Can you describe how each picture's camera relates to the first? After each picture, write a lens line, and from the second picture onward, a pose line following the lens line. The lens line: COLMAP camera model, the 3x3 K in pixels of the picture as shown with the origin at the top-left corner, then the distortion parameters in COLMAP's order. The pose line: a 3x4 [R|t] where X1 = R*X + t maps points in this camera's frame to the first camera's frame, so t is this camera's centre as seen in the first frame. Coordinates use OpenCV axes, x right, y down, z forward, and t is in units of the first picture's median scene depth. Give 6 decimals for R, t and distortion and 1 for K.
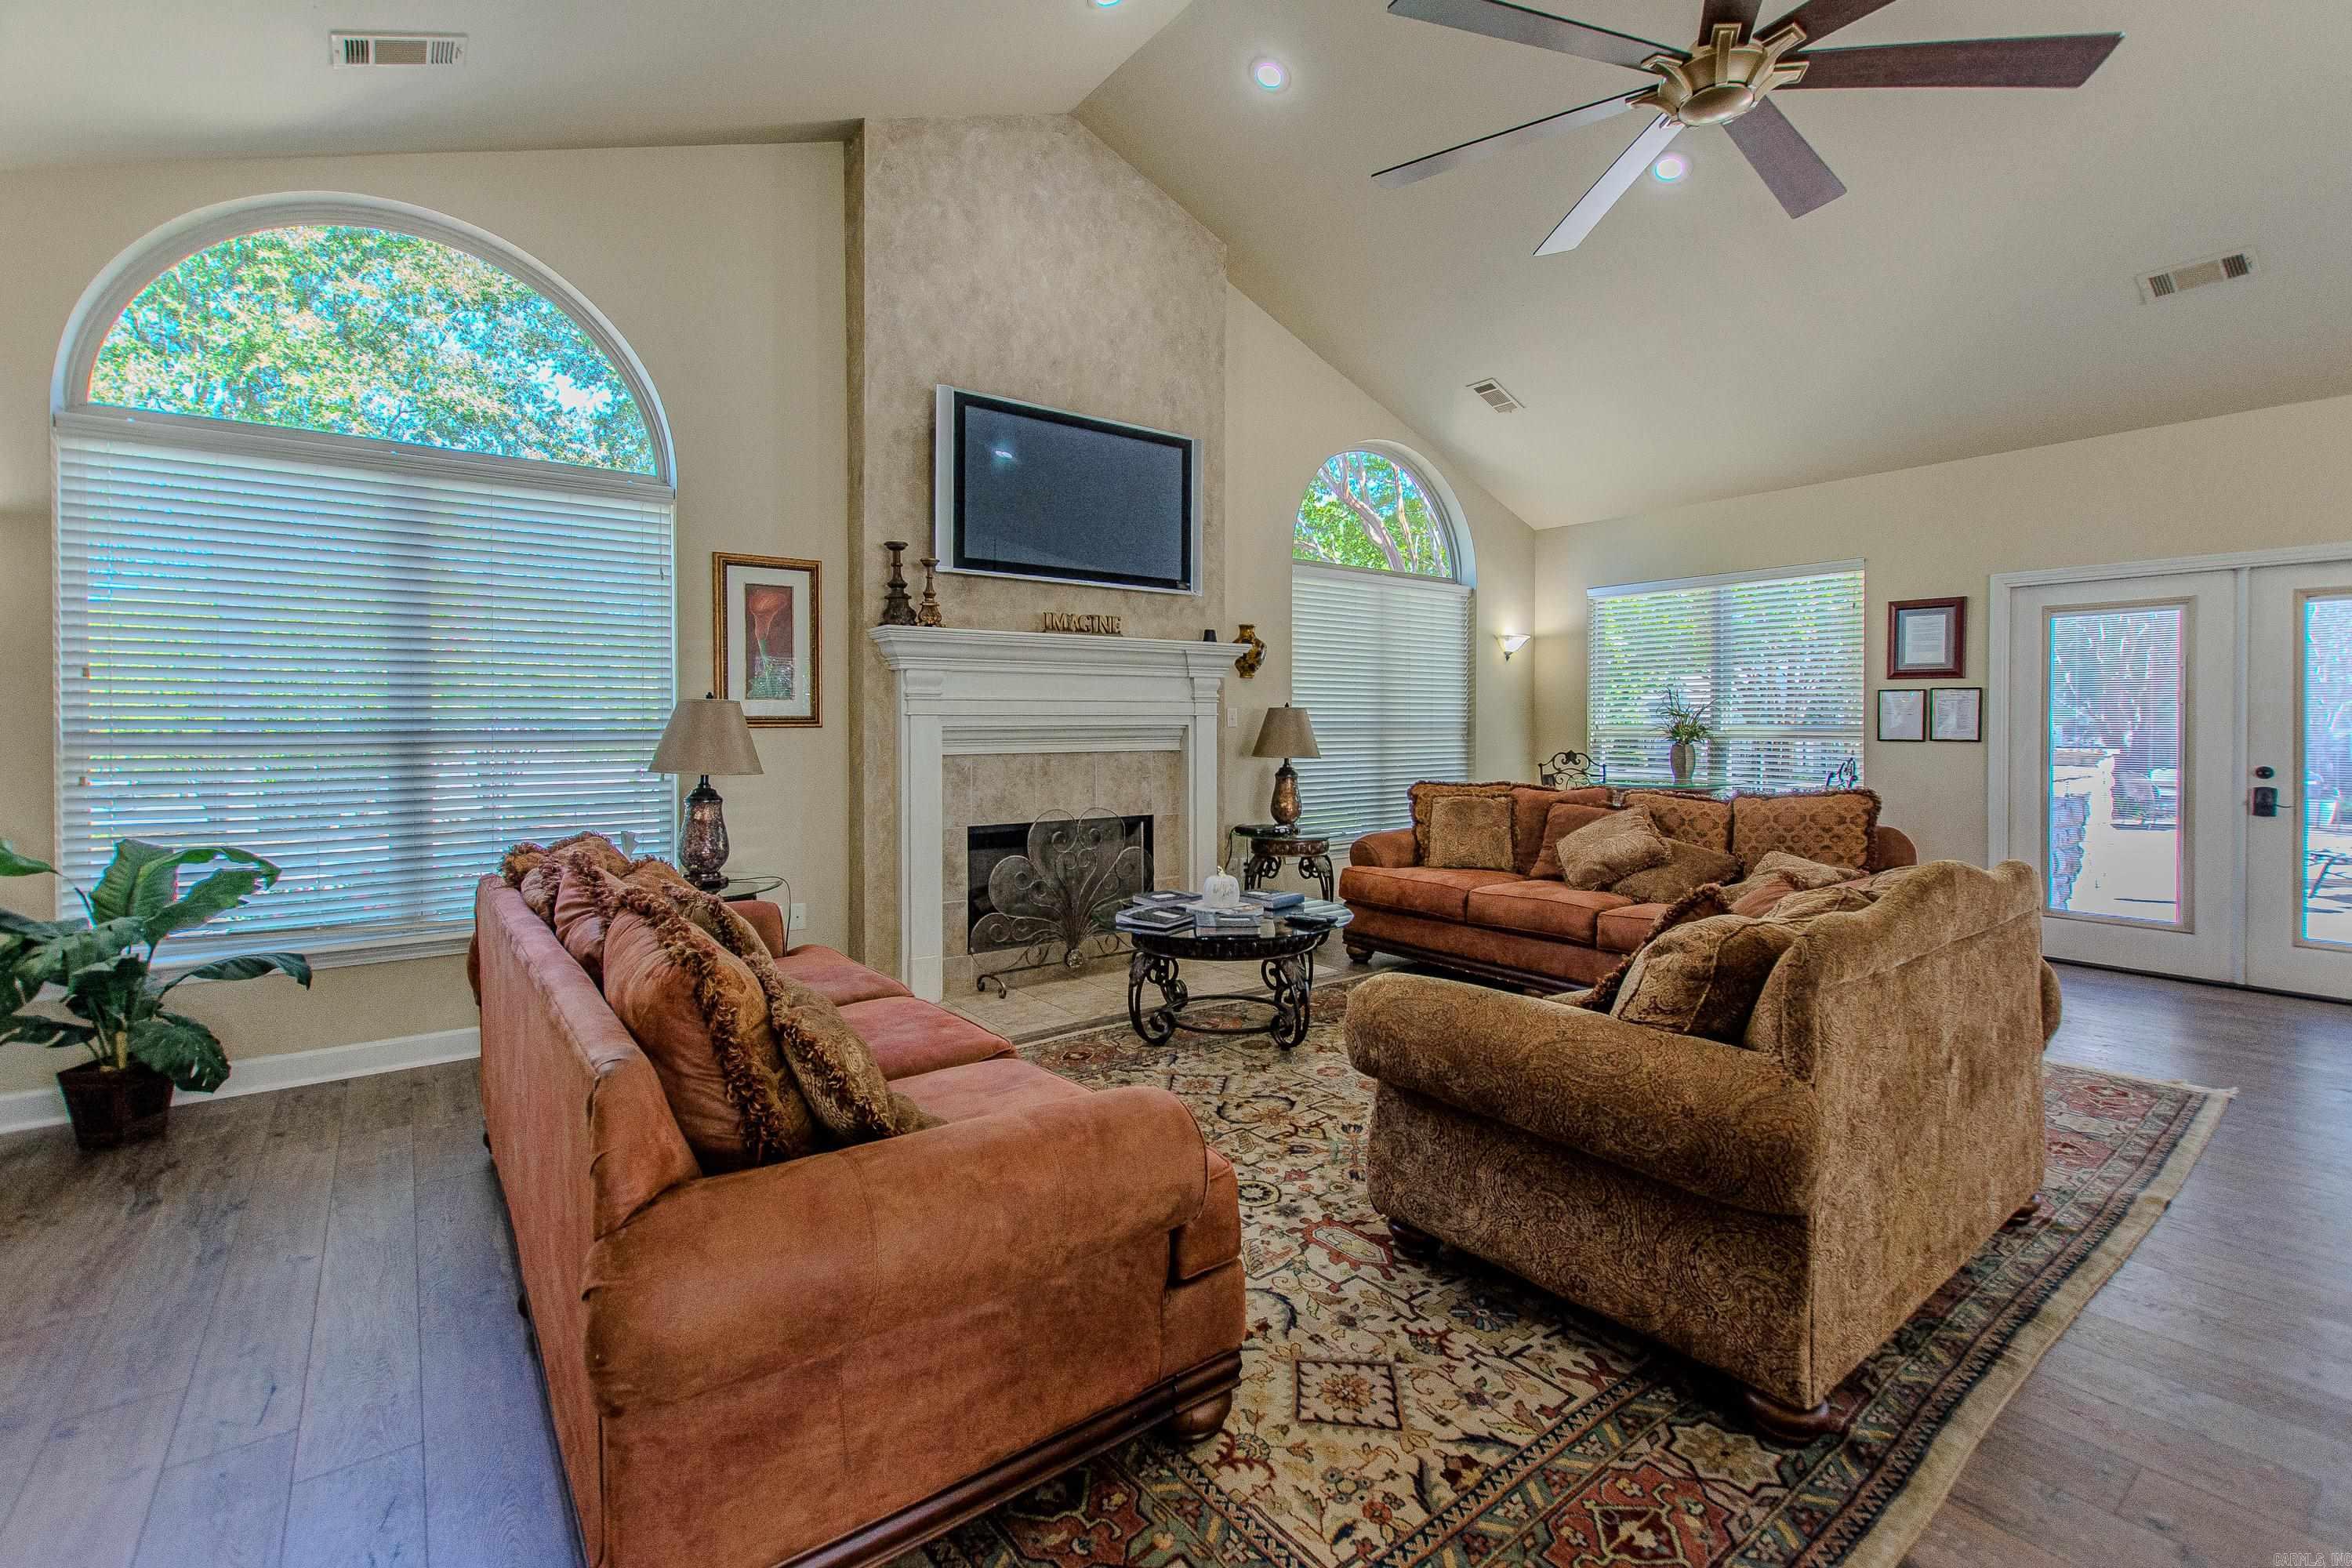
lens RADIAL K [[1035.3, 0, 1173.1], [0, 1035.3, 737.1], [0, 0, 1]] dist [0.000327, 0.000036]
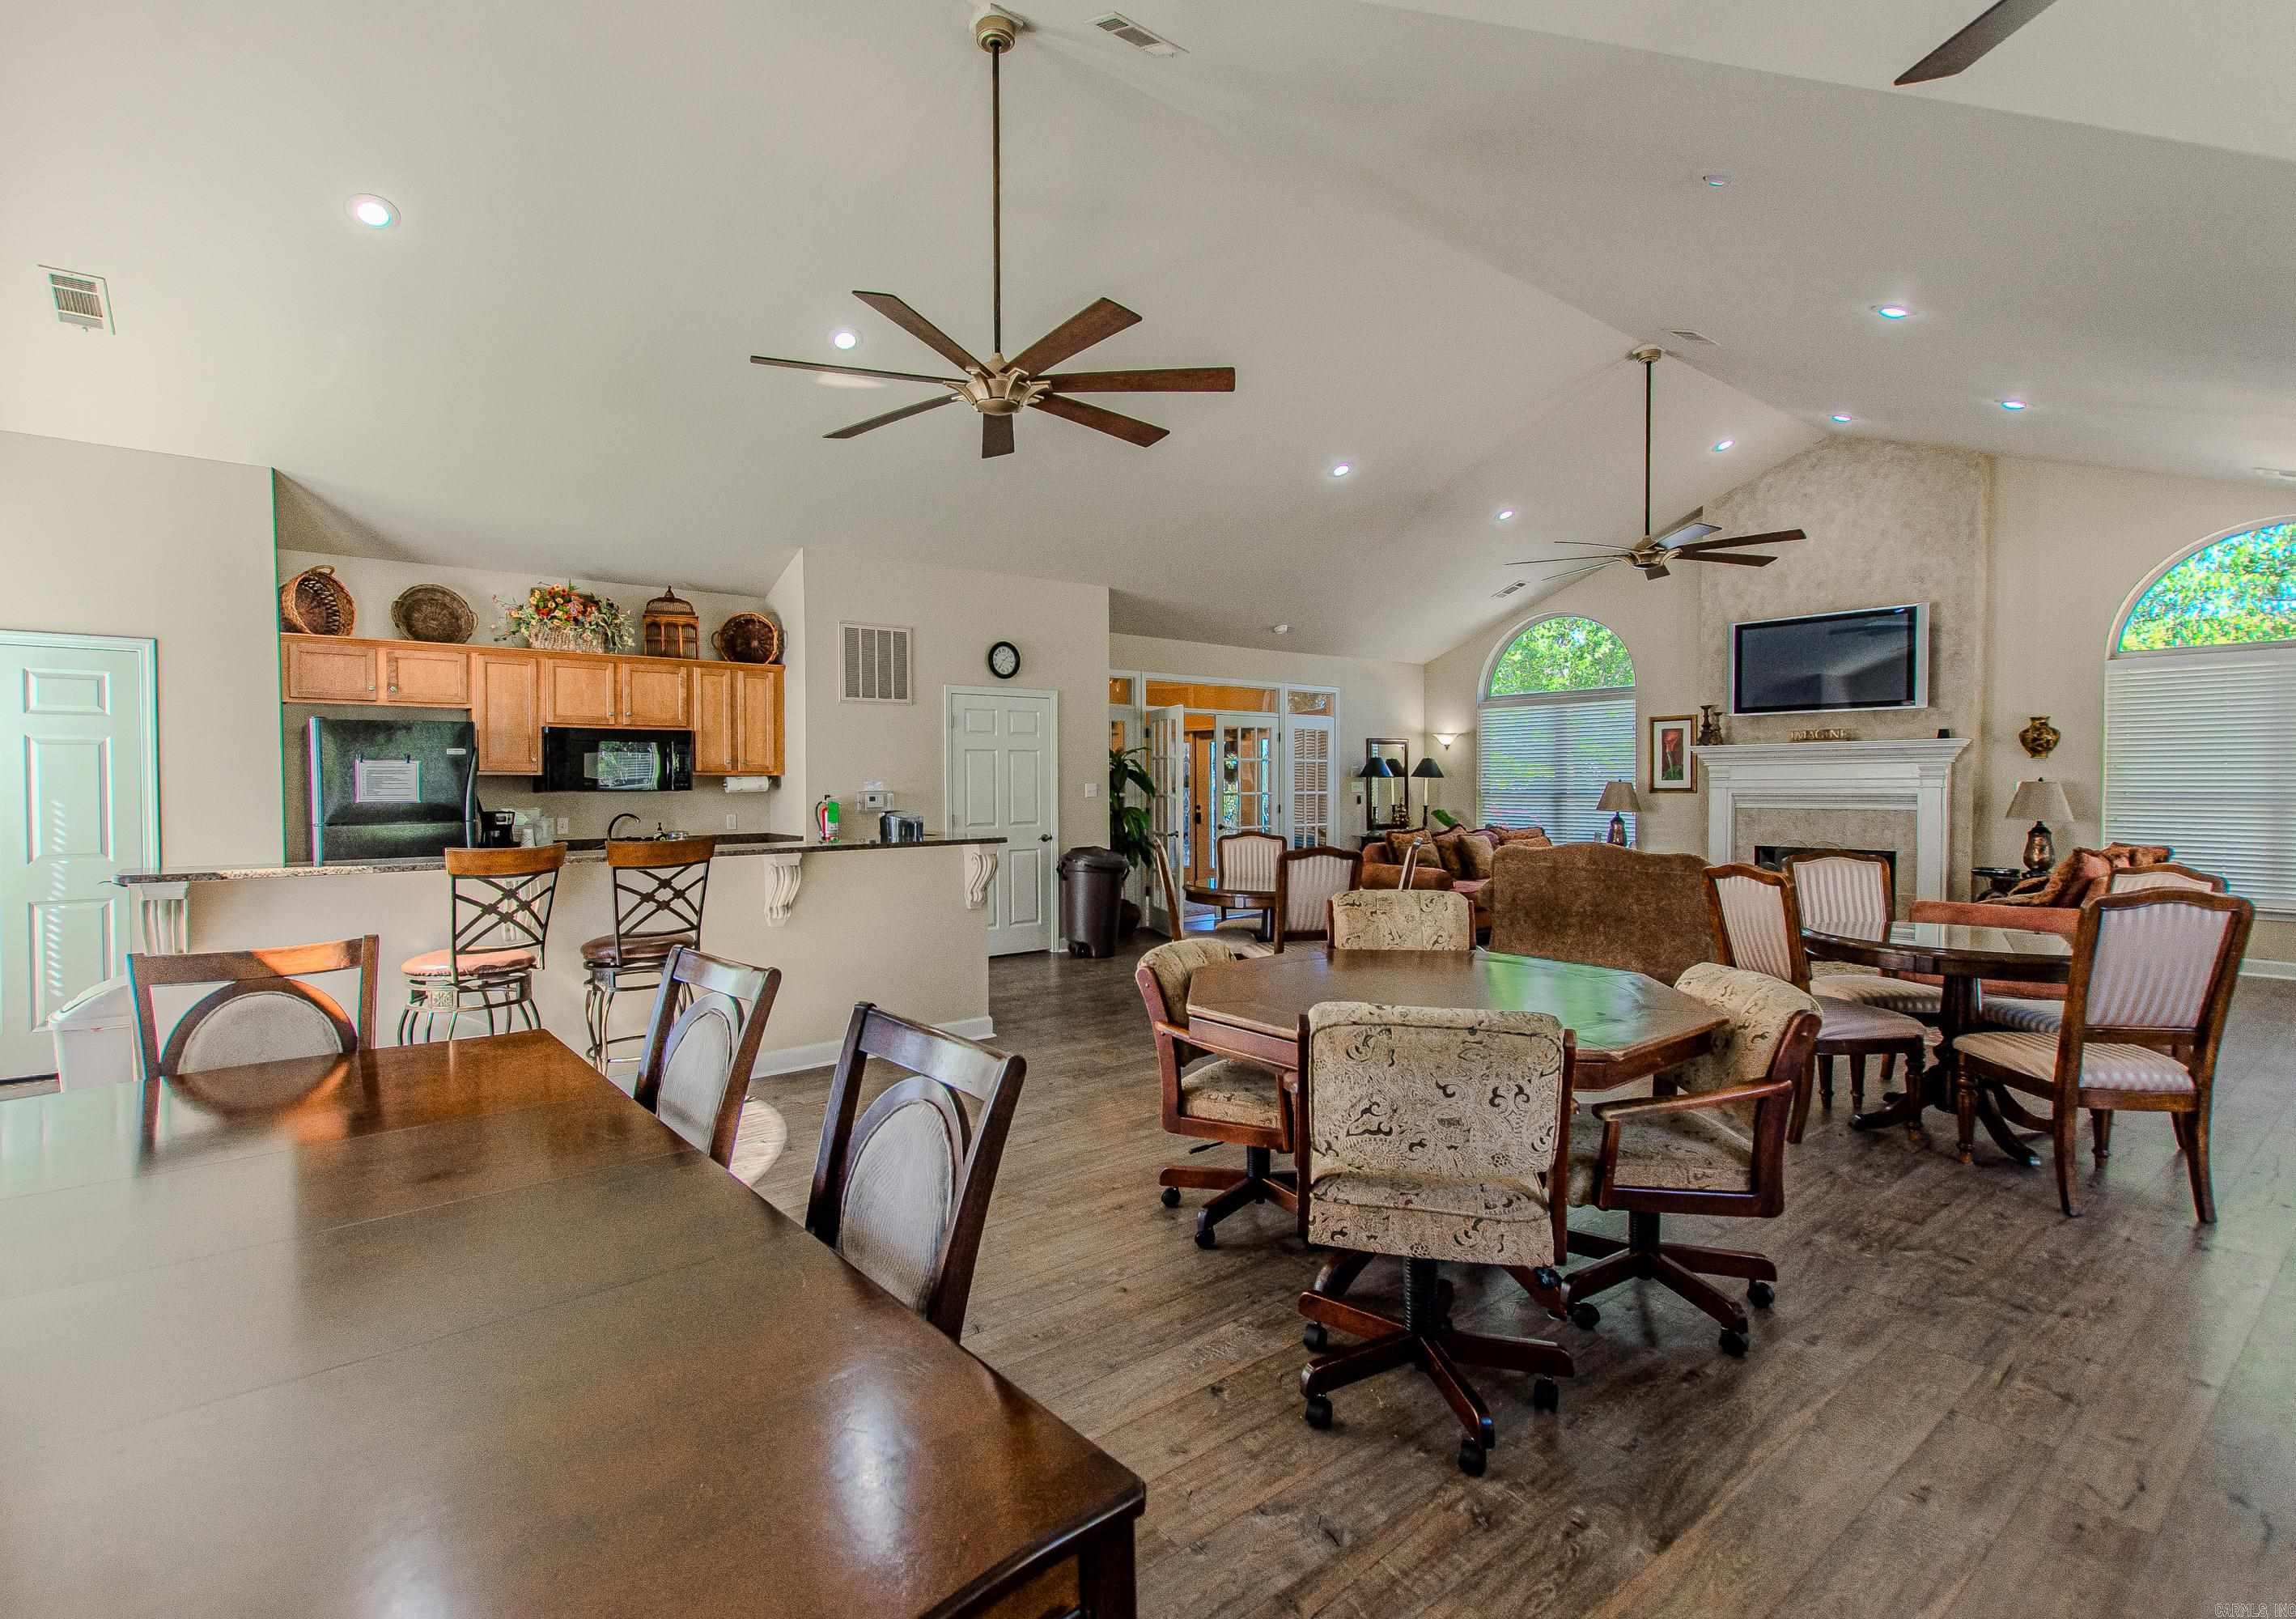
lens RADIAL K [[1066.8, 0, 1148.0], [0, 1066.8, 809.5], [0, 0, 1]] dist [0.000133, 0.000009]
pose [[0.068769, 0.028344, -0.997230, 1.693303], [-0.008317, 0.999578, 0.027837, -0.026754], [0.997598, 0.006380, 0.068976, -0.253947]]
